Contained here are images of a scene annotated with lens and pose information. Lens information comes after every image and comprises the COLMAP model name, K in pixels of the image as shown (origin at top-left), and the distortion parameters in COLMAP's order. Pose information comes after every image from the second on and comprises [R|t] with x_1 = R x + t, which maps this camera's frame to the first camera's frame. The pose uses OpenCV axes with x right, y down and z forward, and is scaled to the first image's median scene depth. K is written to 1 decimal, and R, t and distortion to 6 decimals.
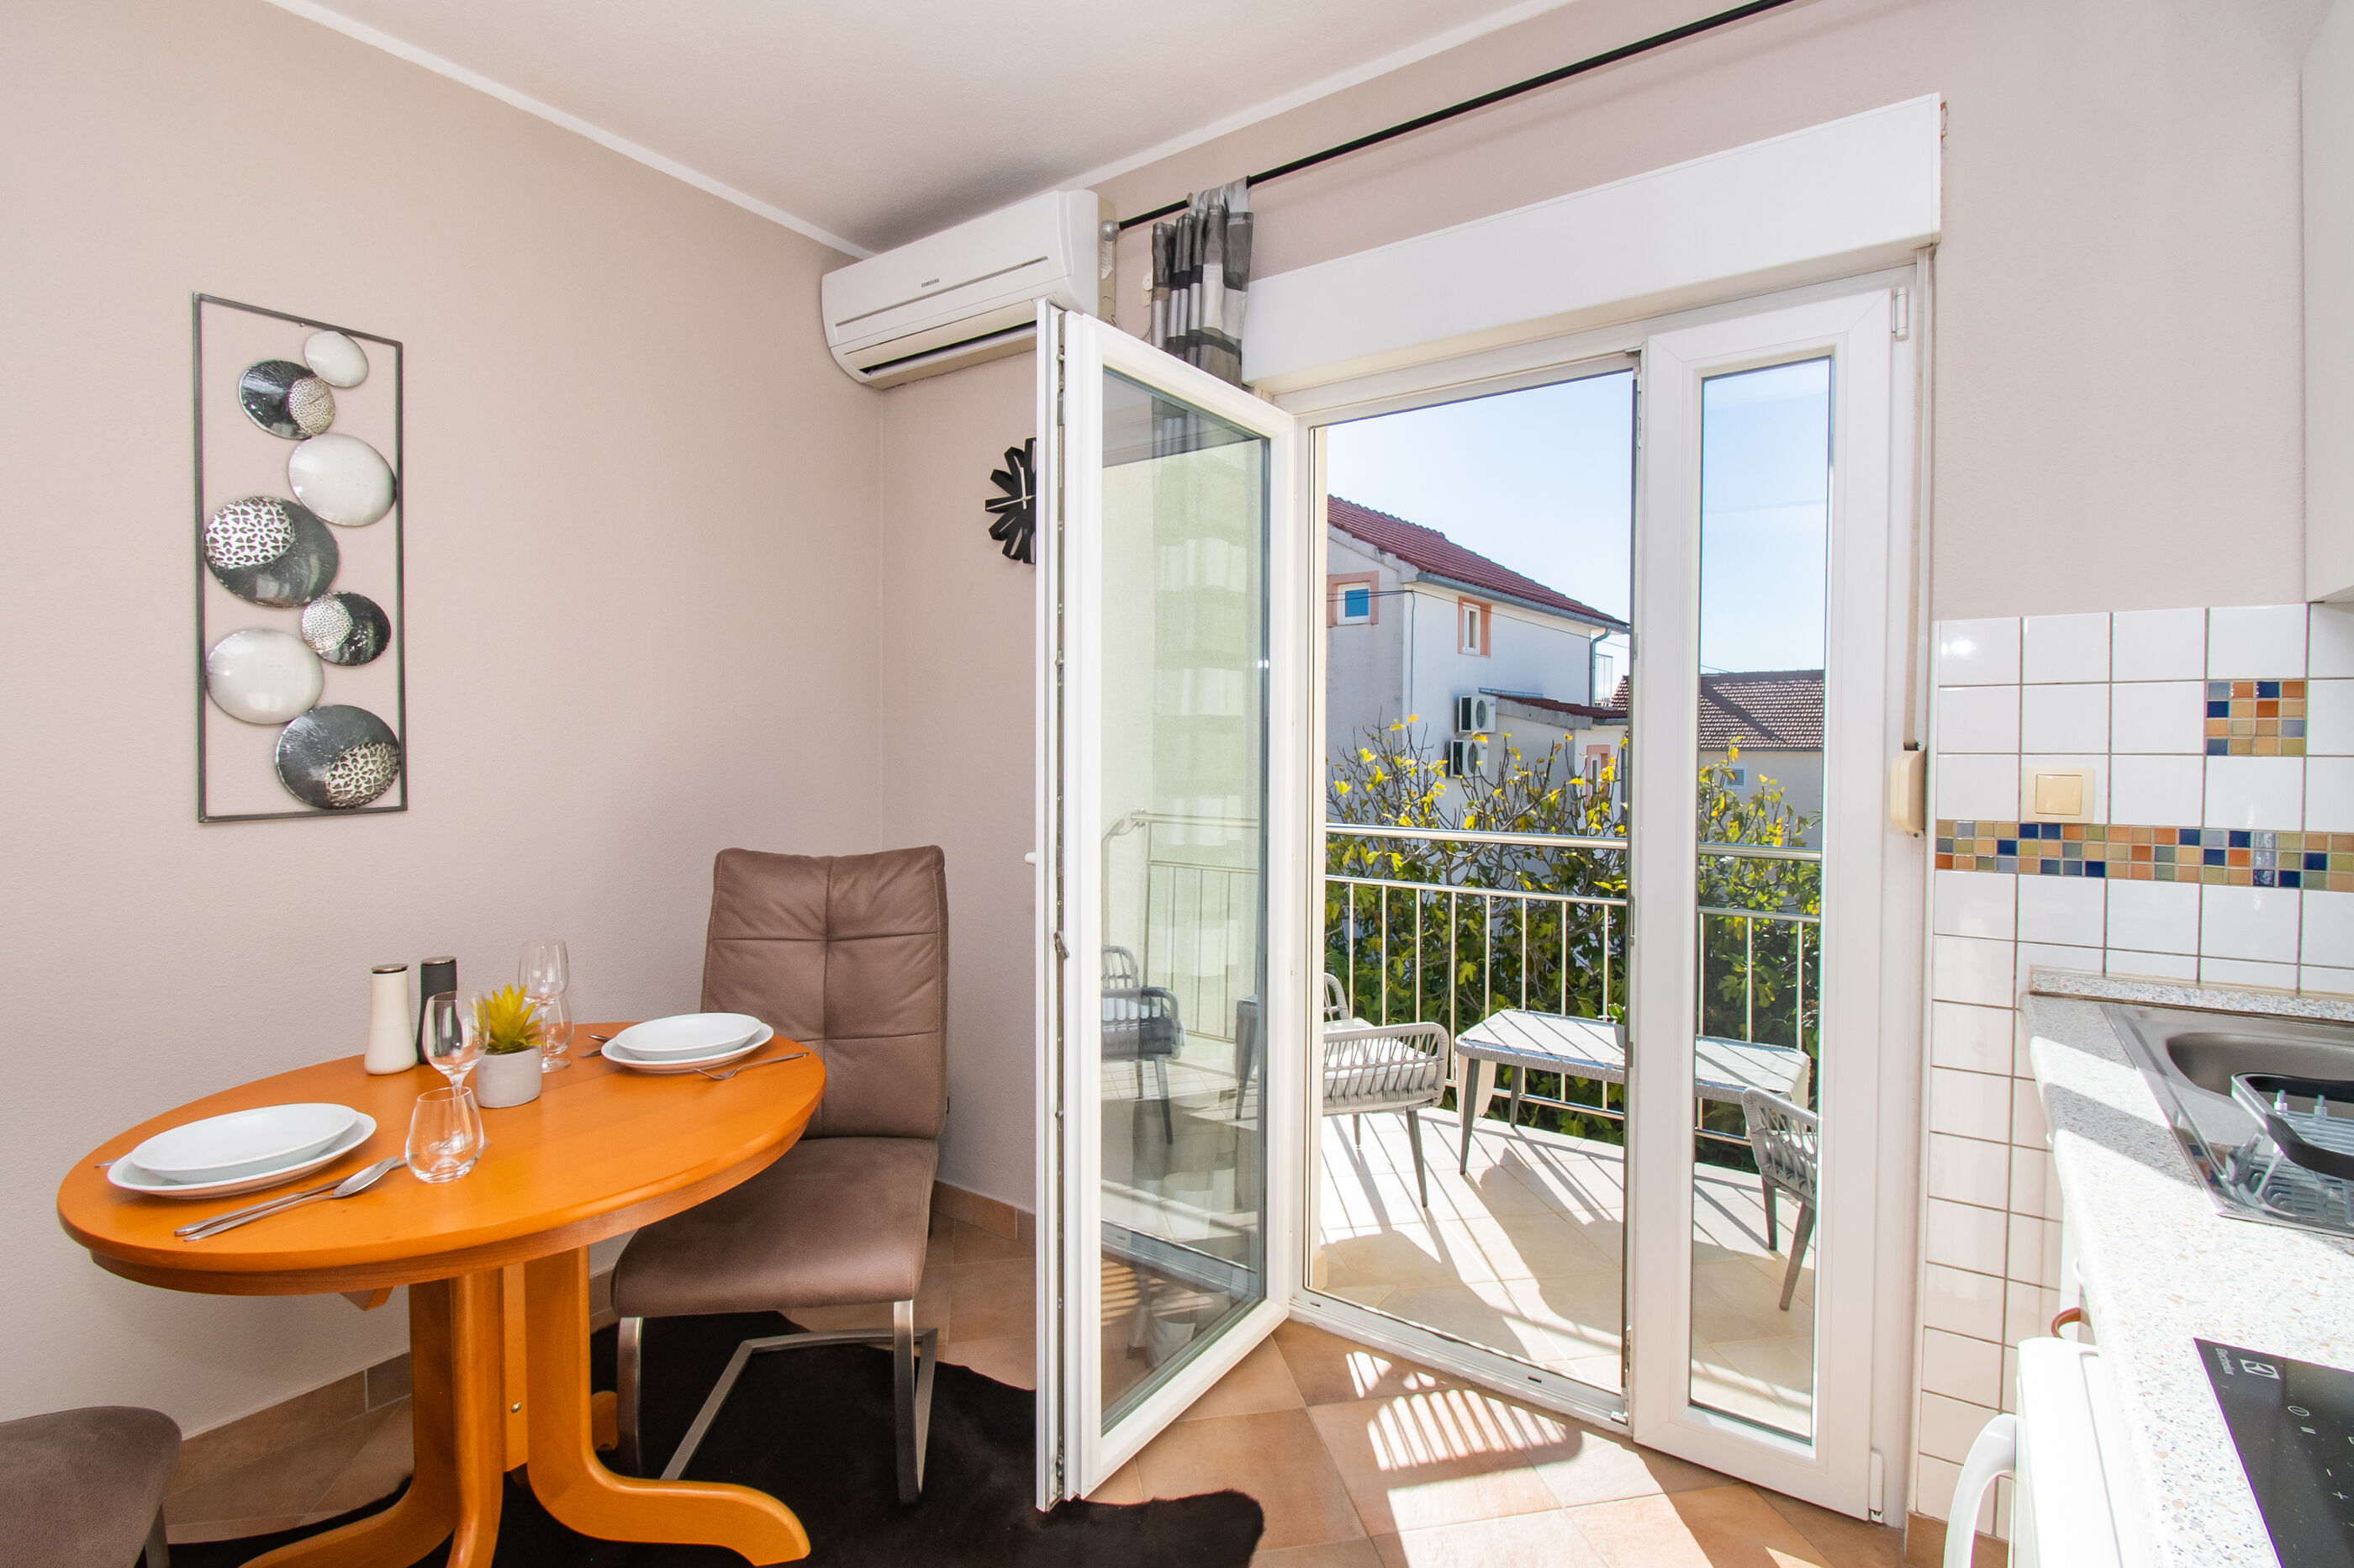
lens RADIAL K [[1129.8, 0, 1207.1], [0, 1129.8, 774.1], [0, 0, 1]] dist [0.005668, -0.022677]
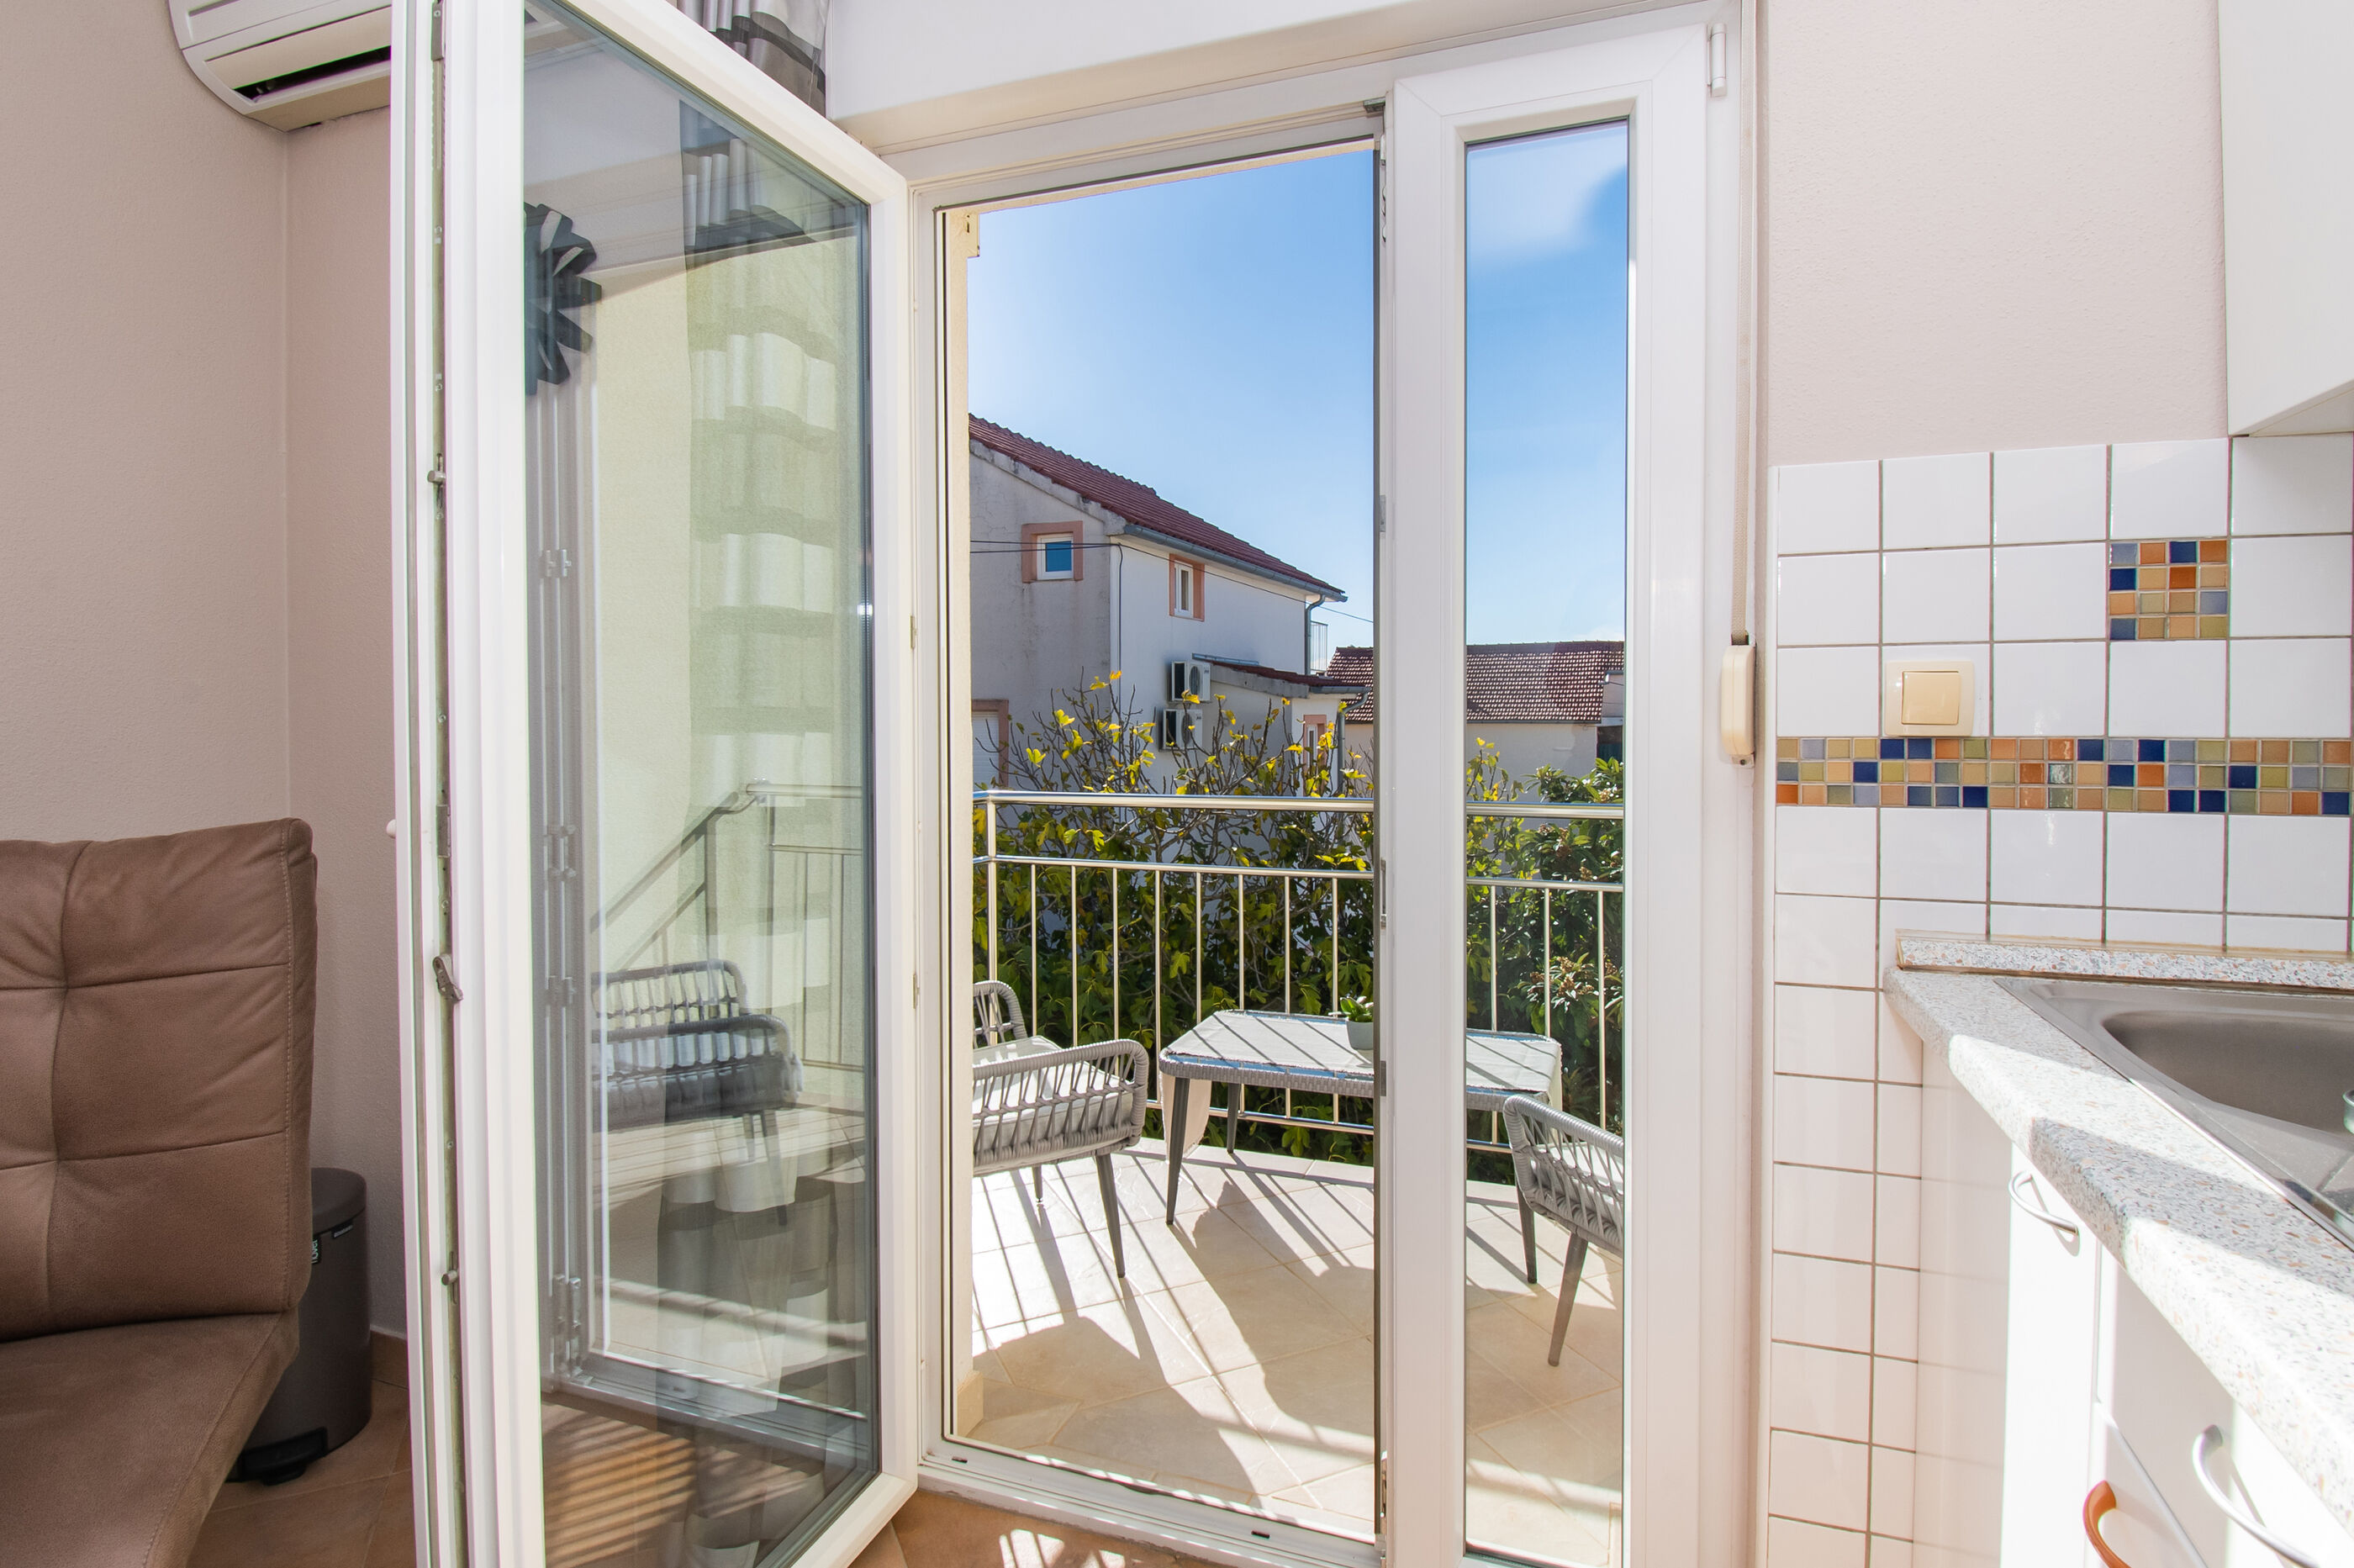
lens RADIAL K [[1174.2, 0, 1232.9], [0, 1174.2, 747.9], [0, 0, 1]] dist [-0.000175, -0.014151]
pose [[0.964695, -0.010134, 0.263175, 0.081866], [0.012360, 0.999900, -0.006802, 0.037935], [-0.263080, 0.009815, 0.964724, 0.280801]]
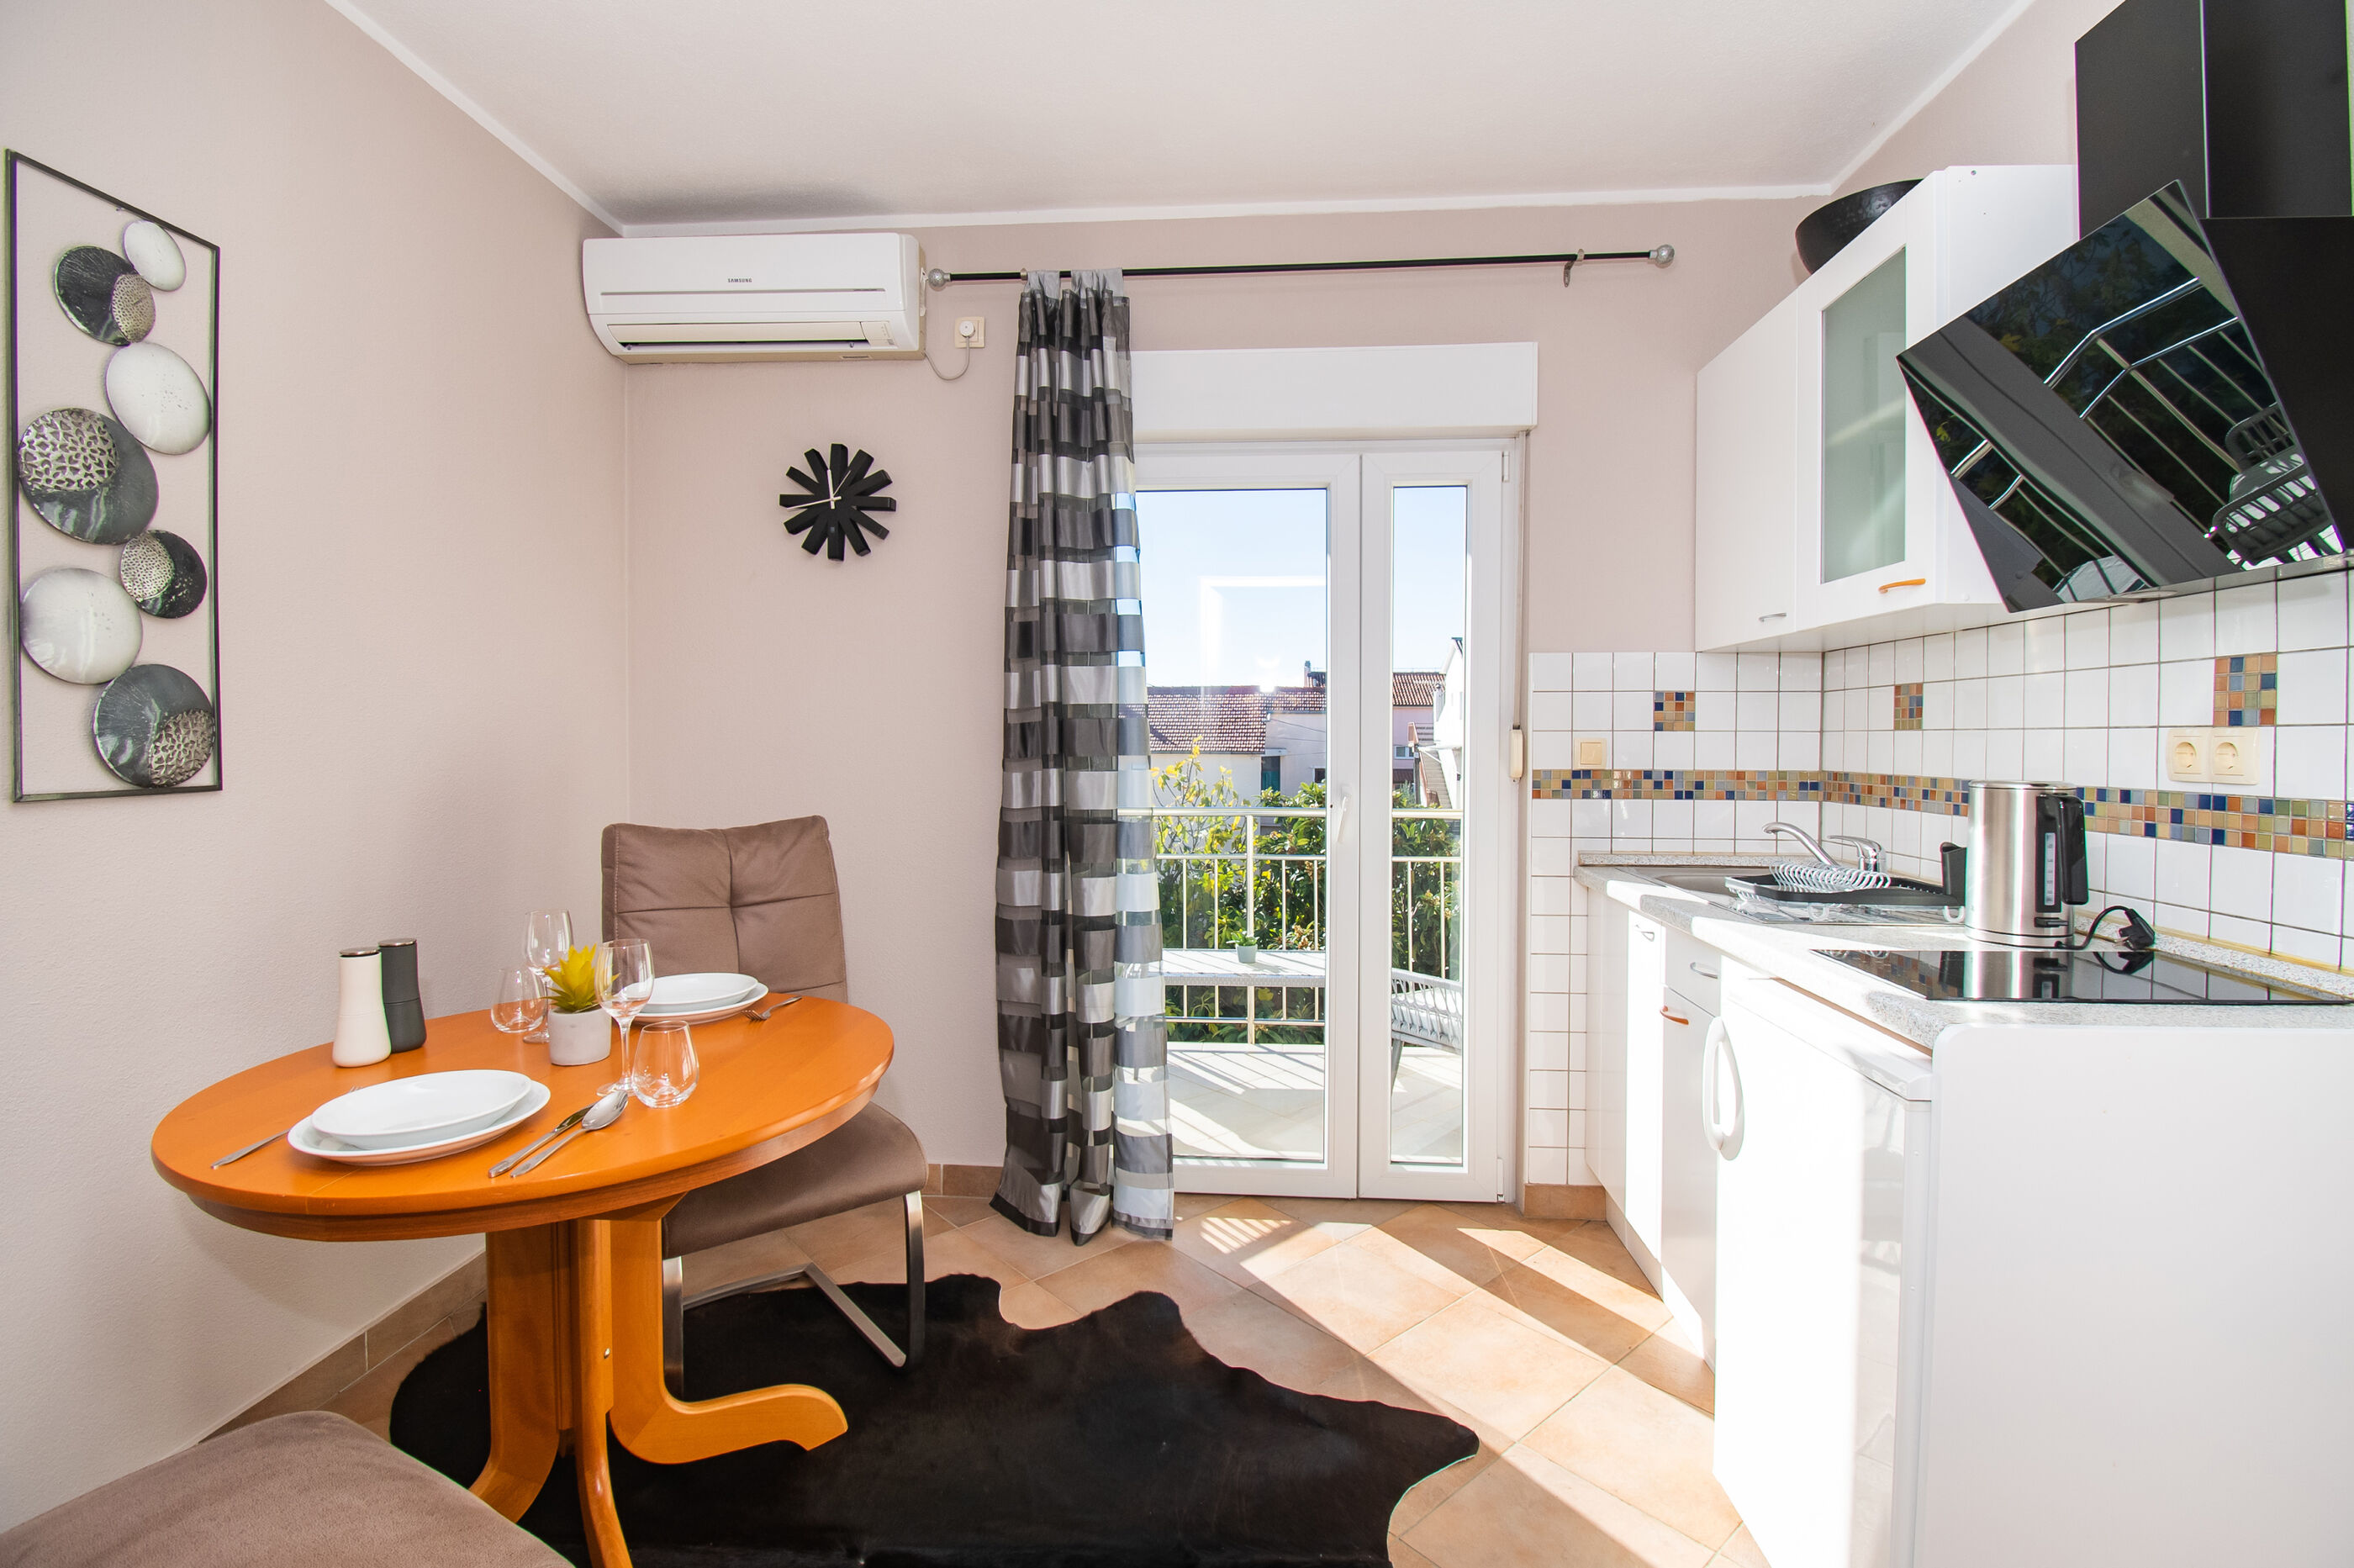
lens RADIAL K [[1116.0, 0, 1250.5], [0, 1116.0, 776.8], [0, 0, 1]] dist [-0.005587, -0.001207]
pose [[0.834972, -0.014985, 0.550089, -0.500468], [0.016387, 0.999863, 0.002364, 0.031647], [-0.550049, 0.007040, 0.835103, -0.135948]]
